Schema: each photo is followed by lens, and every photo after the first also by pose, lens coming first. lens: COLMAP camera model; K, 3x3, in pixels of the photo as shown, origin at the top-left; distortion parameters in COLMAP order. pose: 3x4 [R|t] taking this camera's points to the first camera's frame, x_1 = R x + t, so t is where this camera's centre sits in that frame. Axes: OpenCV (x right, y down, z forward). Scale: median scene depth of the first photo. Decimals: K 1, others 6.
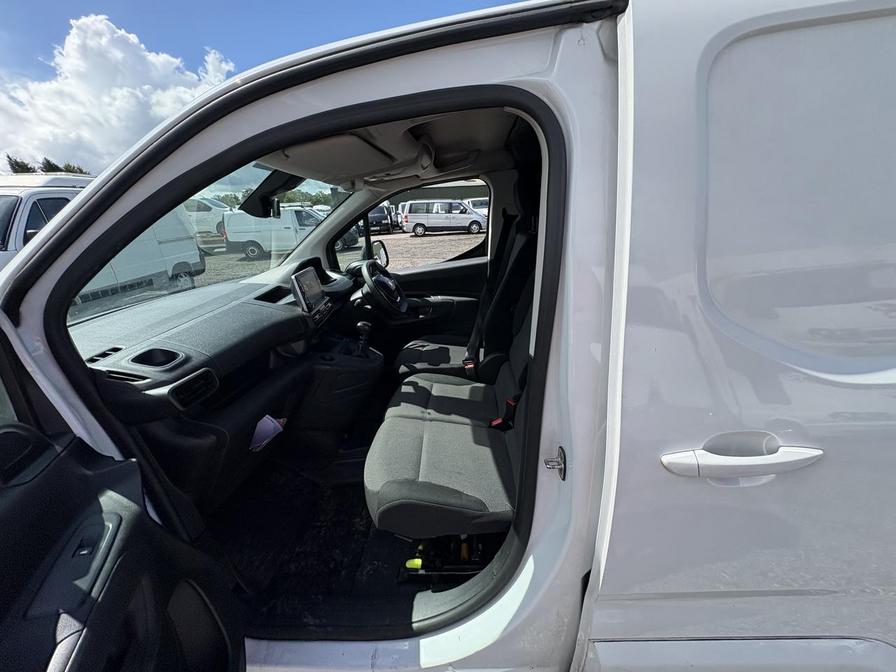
lens RADIAL K [[354.4, 0, 454.5], [0, 354.4, 340.8], [0, 0, 1]] dist [-0.003364, 0.001994]
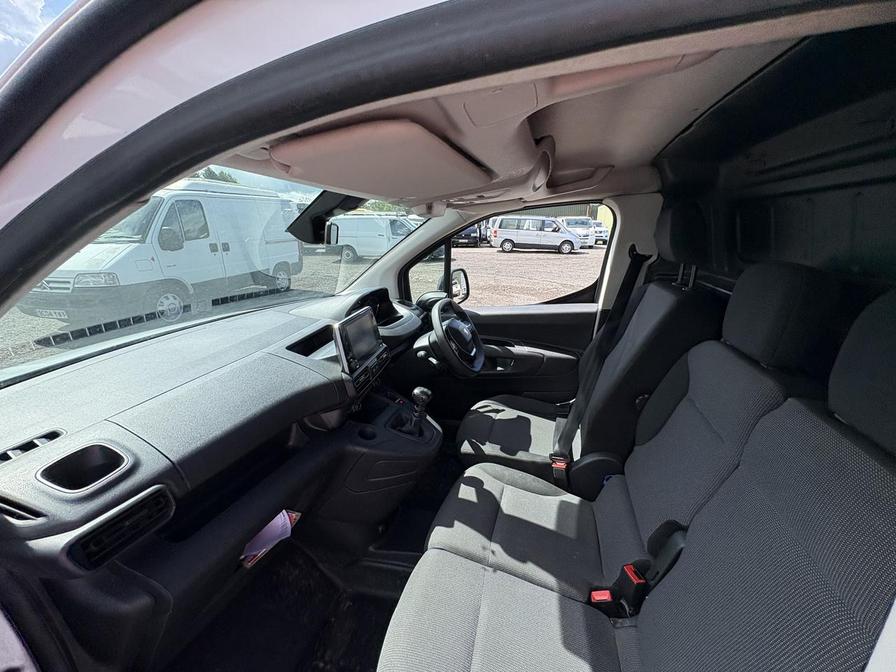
lens RADIAL K [[354.4, 0, 452.1], [0, 354.4, 338.0], [0, 0, 1]] dist [-0.003364, 0.001994]
pose [[0.968387, 0.128827, -0.213614, -0.055492], [-0.137419, 0.990177, -0.025808, -0.158873], [0.208190, 0.054347, 0.976577, 0.306959]]
